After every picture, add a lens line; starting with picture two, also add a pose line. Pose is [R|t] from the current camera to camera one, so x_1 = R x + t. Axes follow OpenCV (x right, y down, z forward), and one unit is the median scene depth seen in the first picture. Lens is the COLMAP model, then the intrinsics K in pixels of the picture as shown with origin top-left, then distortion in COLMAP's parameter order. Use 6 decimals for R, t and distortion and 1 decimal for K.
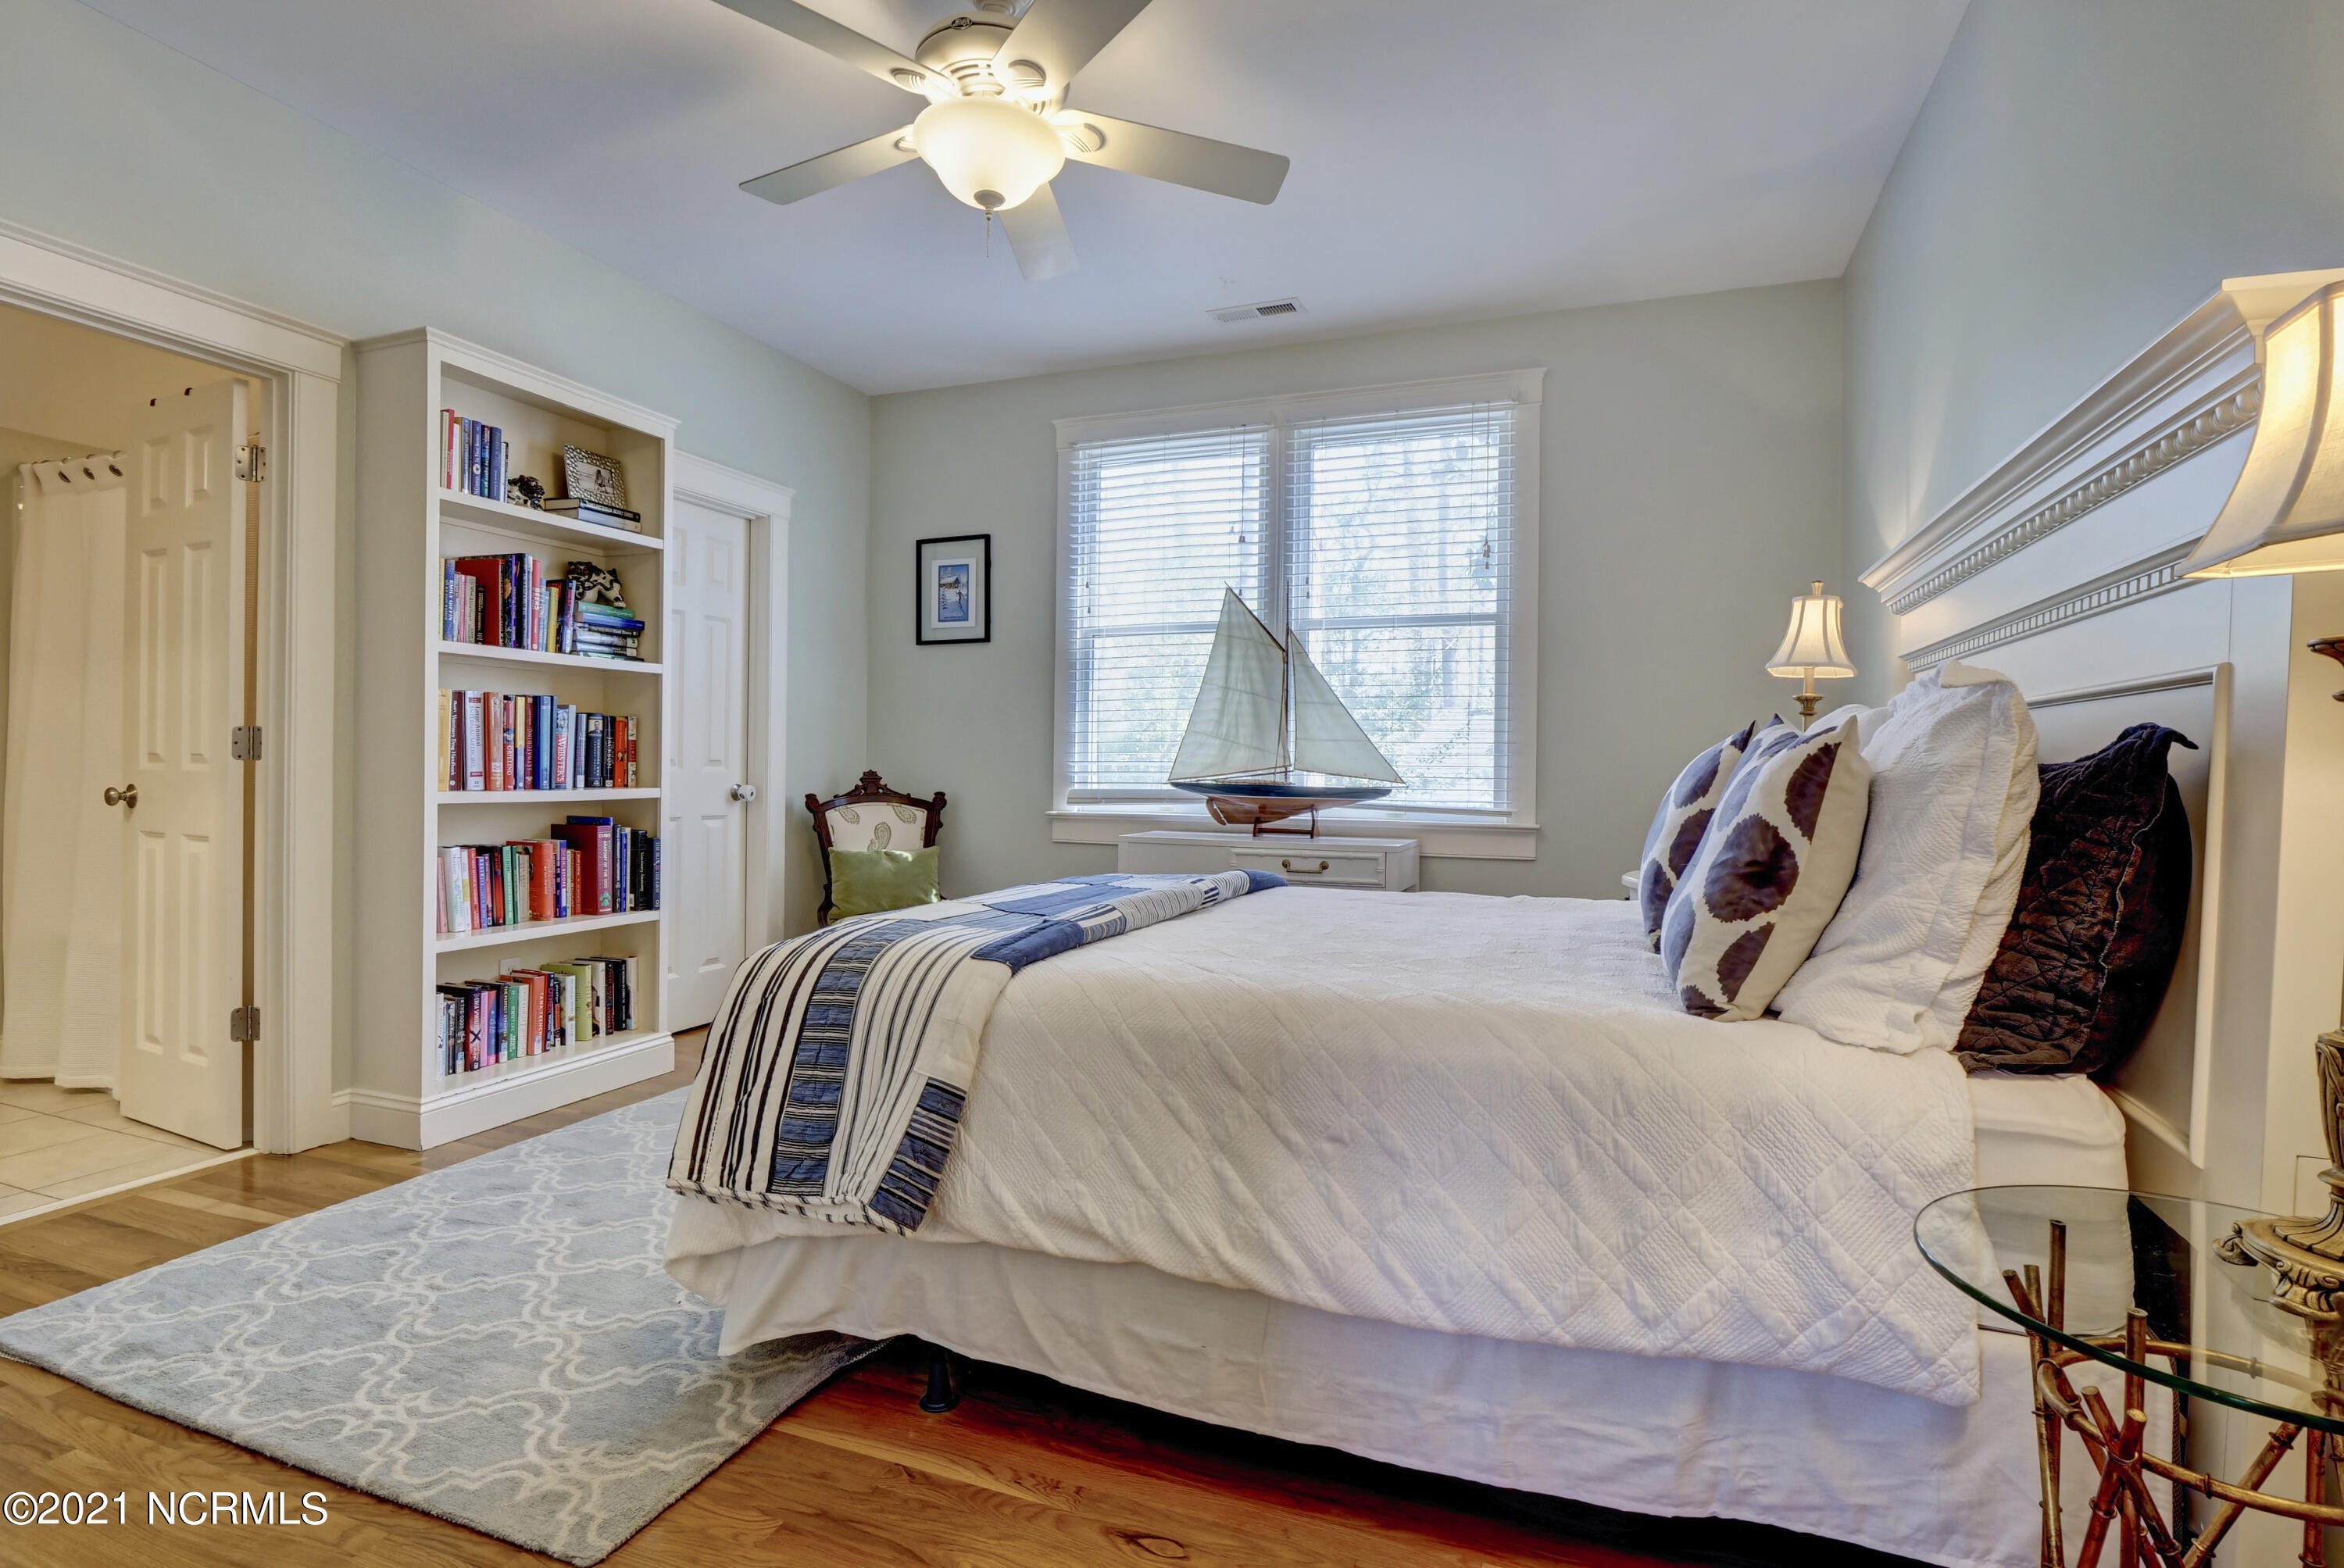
lens RADIAL K [[1144.9, 0, 1175.0], [0, 1144.9, 768.6], [0, 0, 1]] dist [-0.001385, -0.000394]
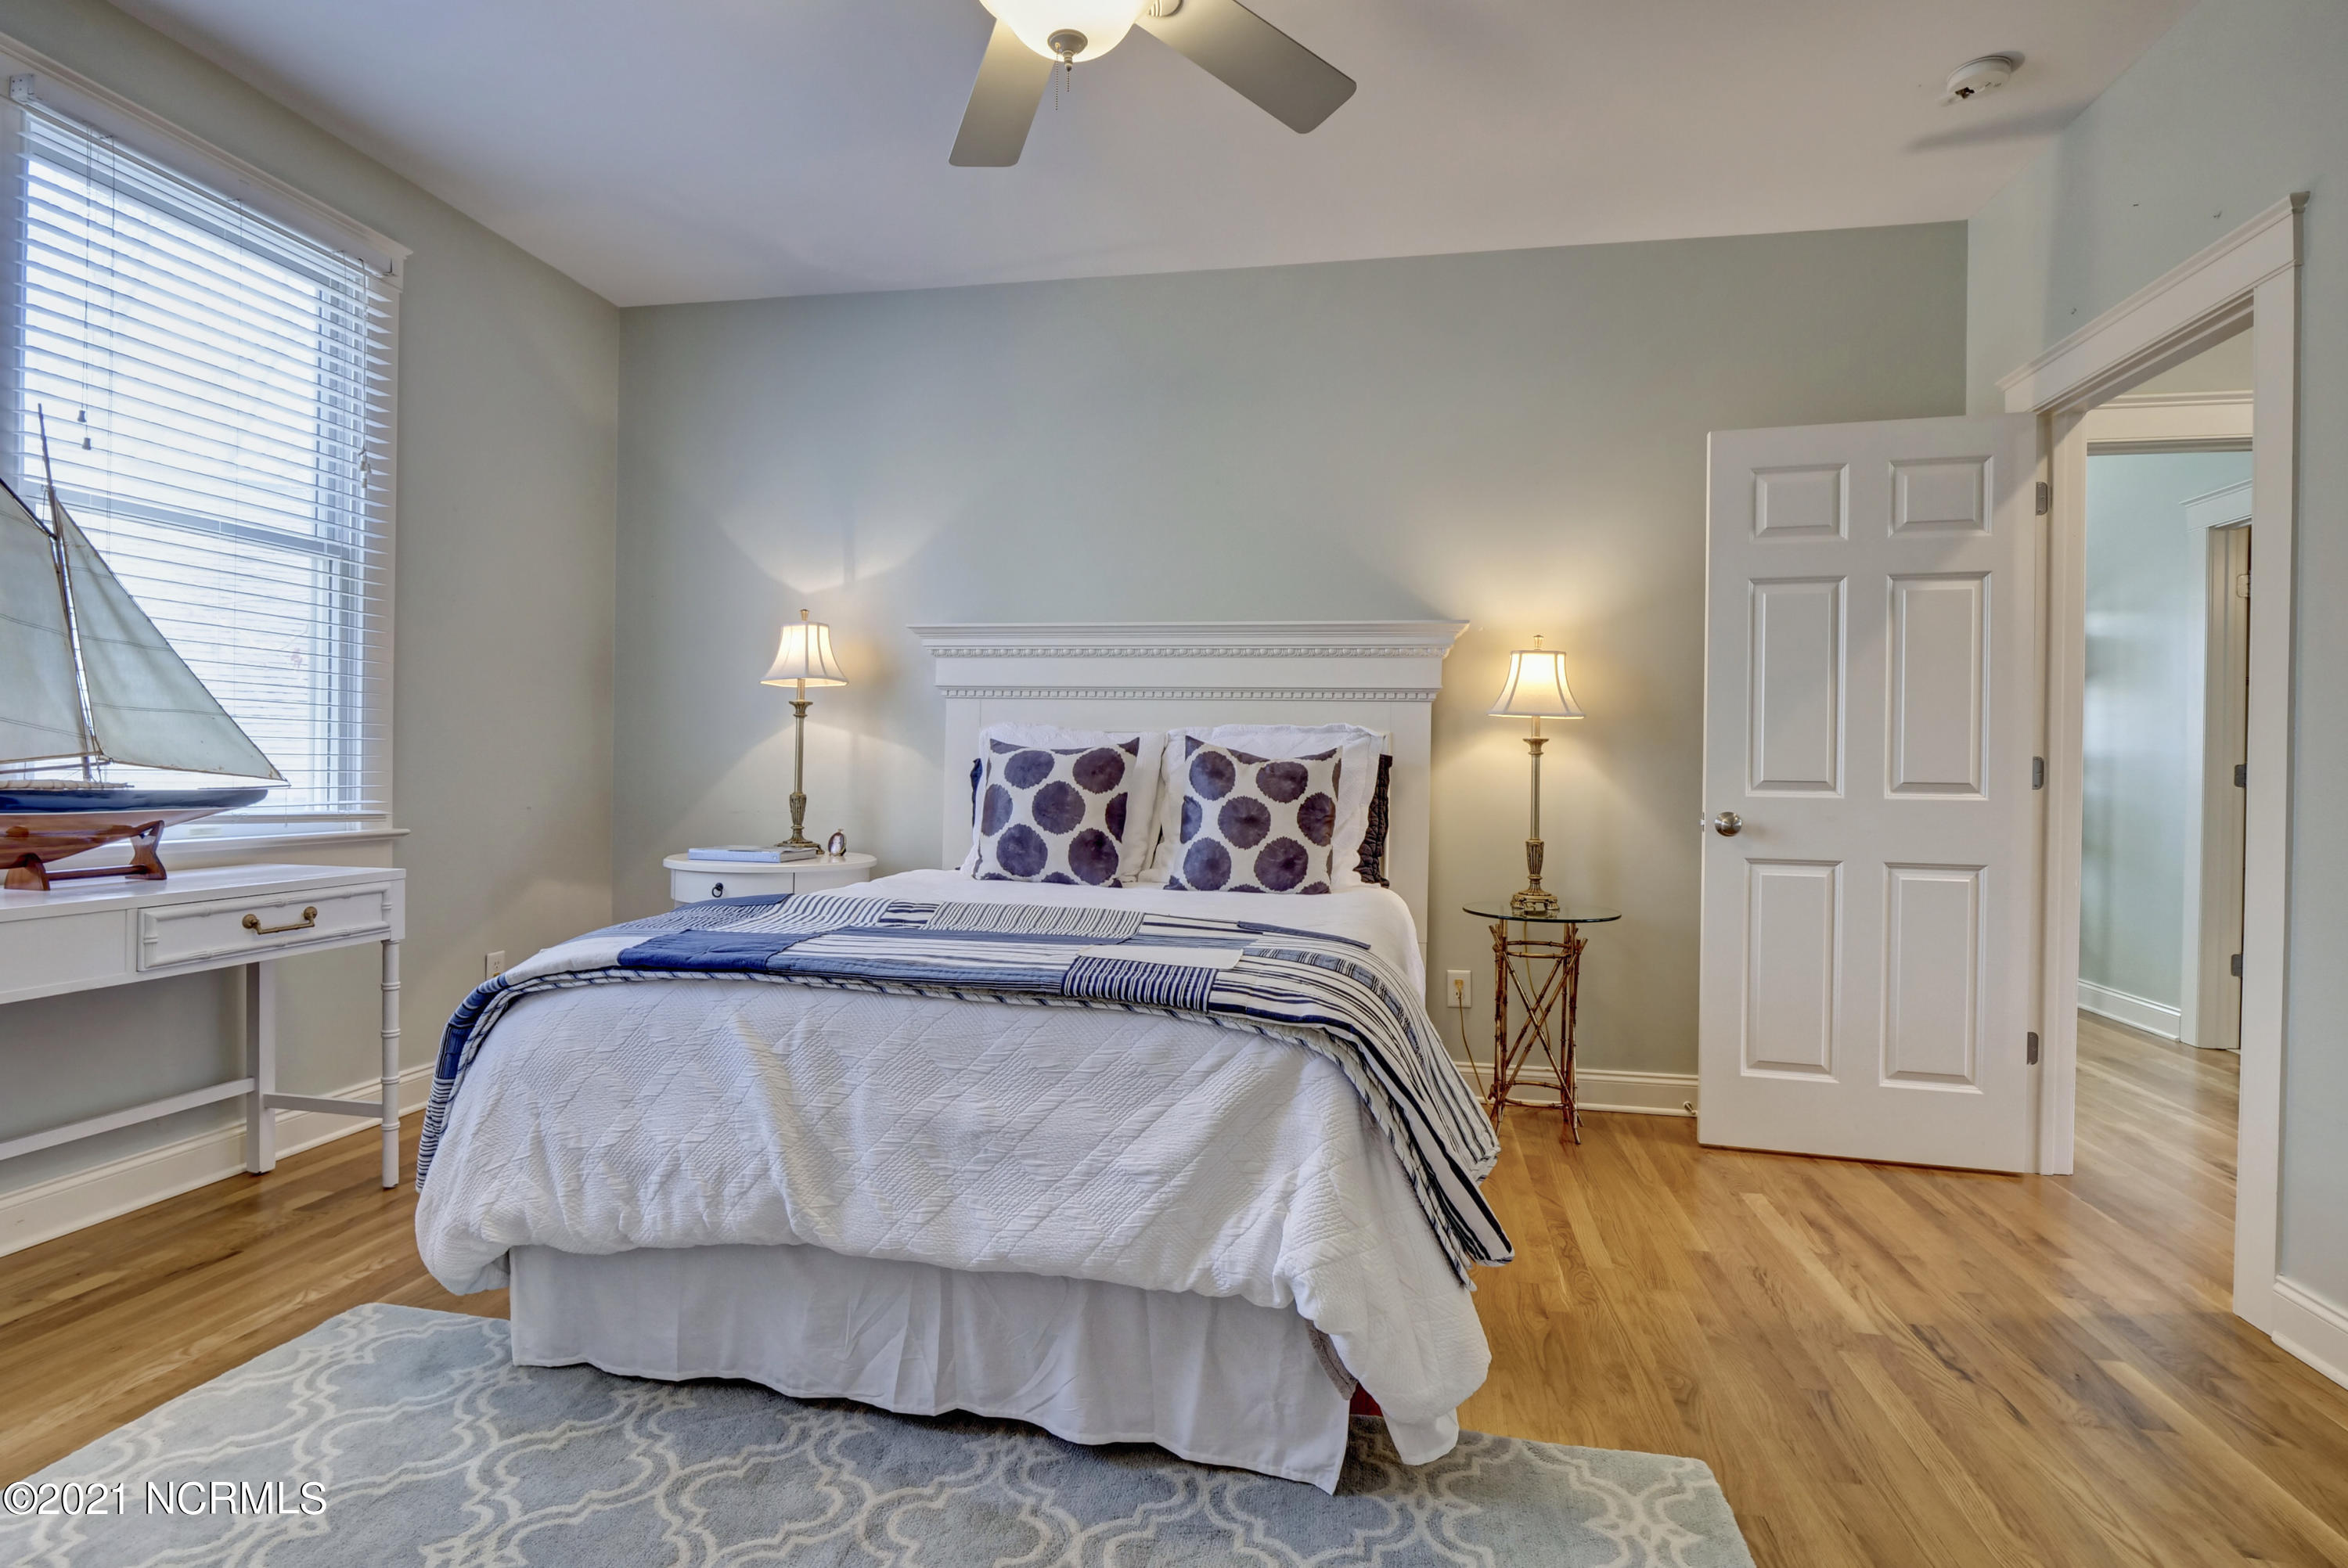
lens RADIAL K [[1146.7, 0, 1177.0], [0, 1146.7, 768.6], [0, 0, 1]] dist [-0.001385, -0.000394]
pose [[-0.183230, -0.010715, 0.983012, -0.537550], [-0.012504, 0.999885, 0.008568, -0.005472], [-0.982990, -0.010722, -0.183343, 0.615730]]
